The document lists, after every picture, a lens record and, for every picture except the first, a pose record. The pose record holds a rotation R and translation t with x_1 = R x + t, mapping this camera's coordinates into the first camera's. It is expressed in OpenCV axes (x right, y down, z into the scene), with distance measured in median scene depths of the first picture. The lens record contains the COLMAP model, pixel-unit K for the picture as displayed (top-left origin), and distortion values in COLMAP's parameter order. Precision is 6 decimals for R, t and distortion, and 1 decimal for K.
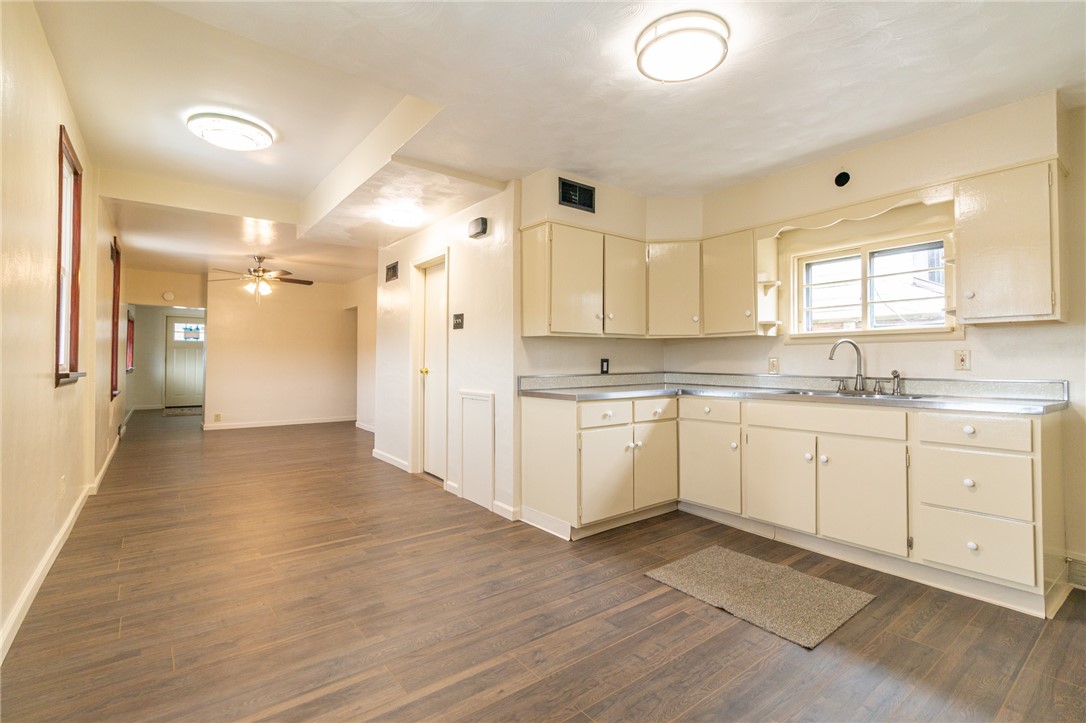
lens RADIAL K [[503.8, 0, 542.9], [0, 503.8, 356.8], [0, 0, 1]] dist [0.003664, -0.001180]
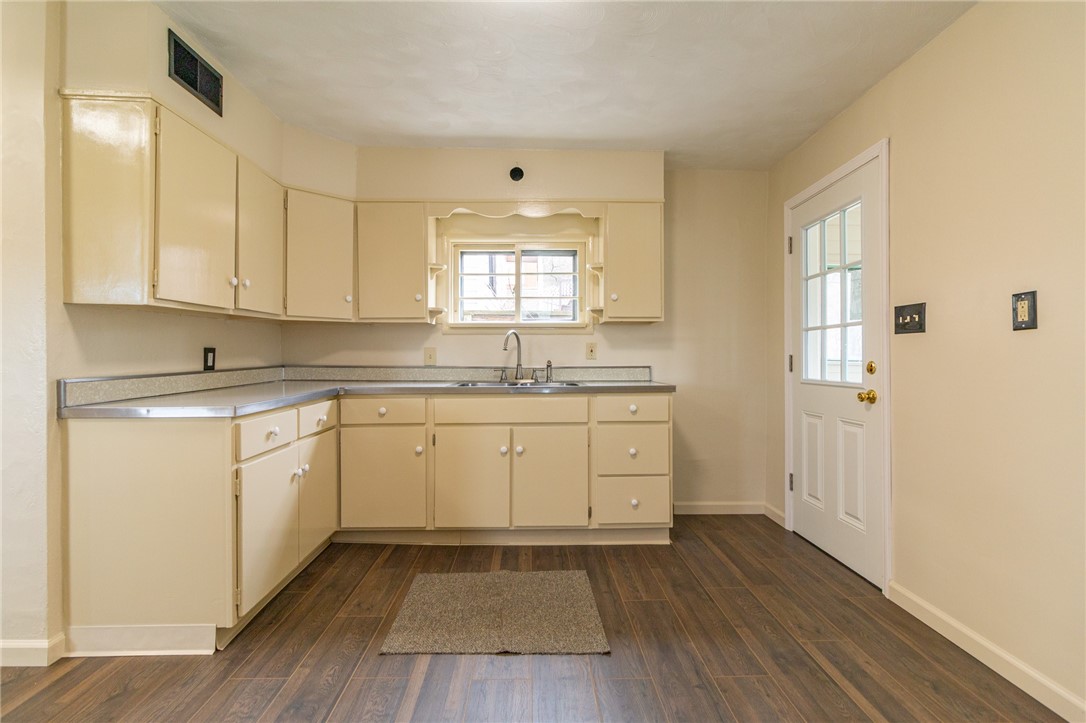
lens RADIAL K [[503.8, 0, 547.3], [0, 503.8, 355.2], [0, 0, 1]] dist [0.003664, -0.001180]
pose [[0.591334, -0.003925, 0.806417, -0.189982], [-0.008450, 0.999903, 0.011062, 0.003870], [-0.806382, -0.013356, 0.591244, 0.331256]]
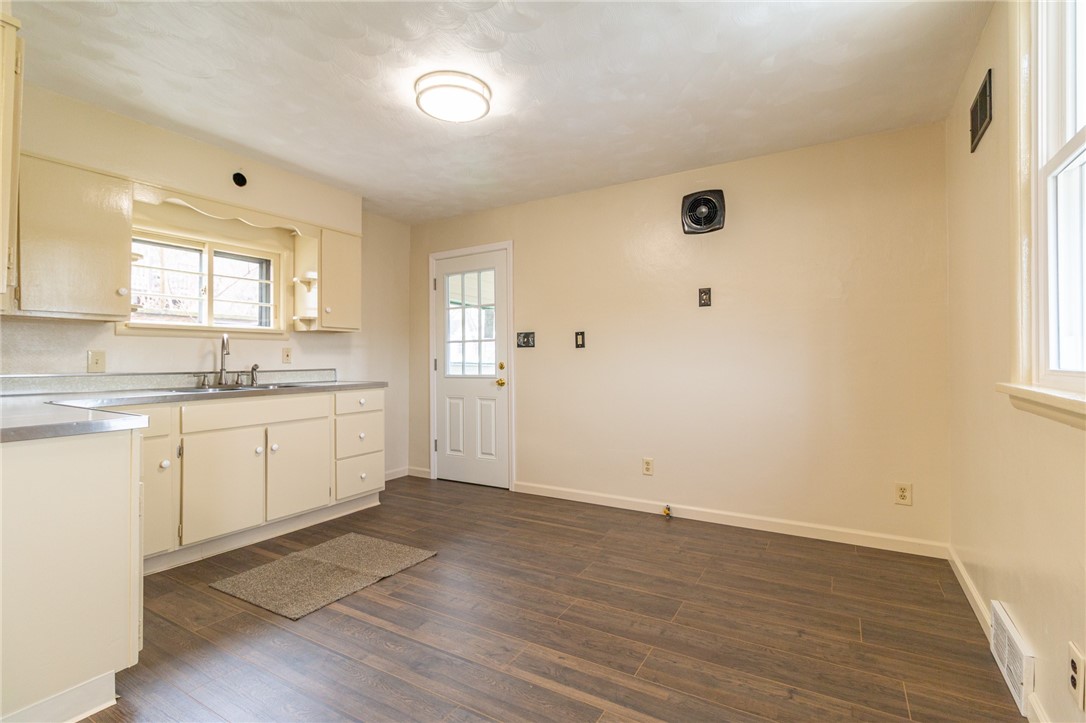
lens RADIAL K [[503.8, 0, 549.3], [0, 503.8, 358.1], [0, 0, 1]] dist [0.003664, -0.001180]
pose [[-0.373072, -0.002773, 0.927798, -0.583405], [-0.011846, 0.999928, -0.001775, 0.006551], [-0.927727, -0.011653, -0.373078, 0.770734]]
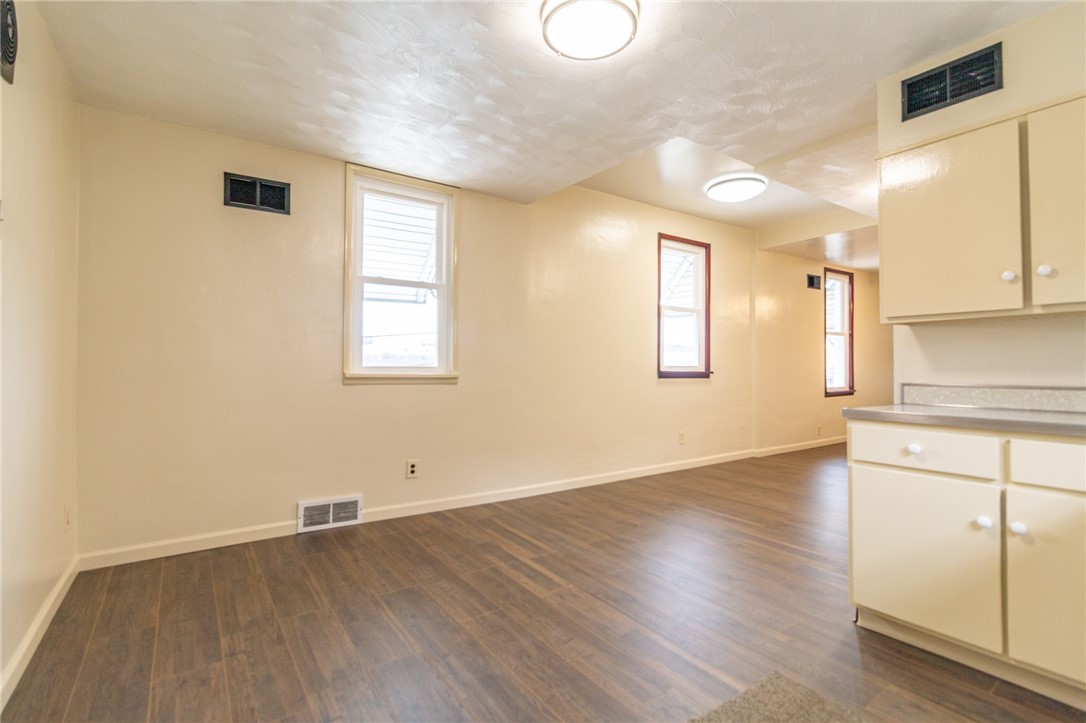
lens RADIAL K [[503.8, 0, 548.3], [0, 503.8, 356.3], [0, 0, 1]] dist [0.003664, -0.001180]
pose [[-0.041298, -0.018791, -0.998970, 0.751581], [0.005306, 0.999805, -0.019026, 0.013441], [0.999133, -0.006086, -0.041190, 0.602830]]
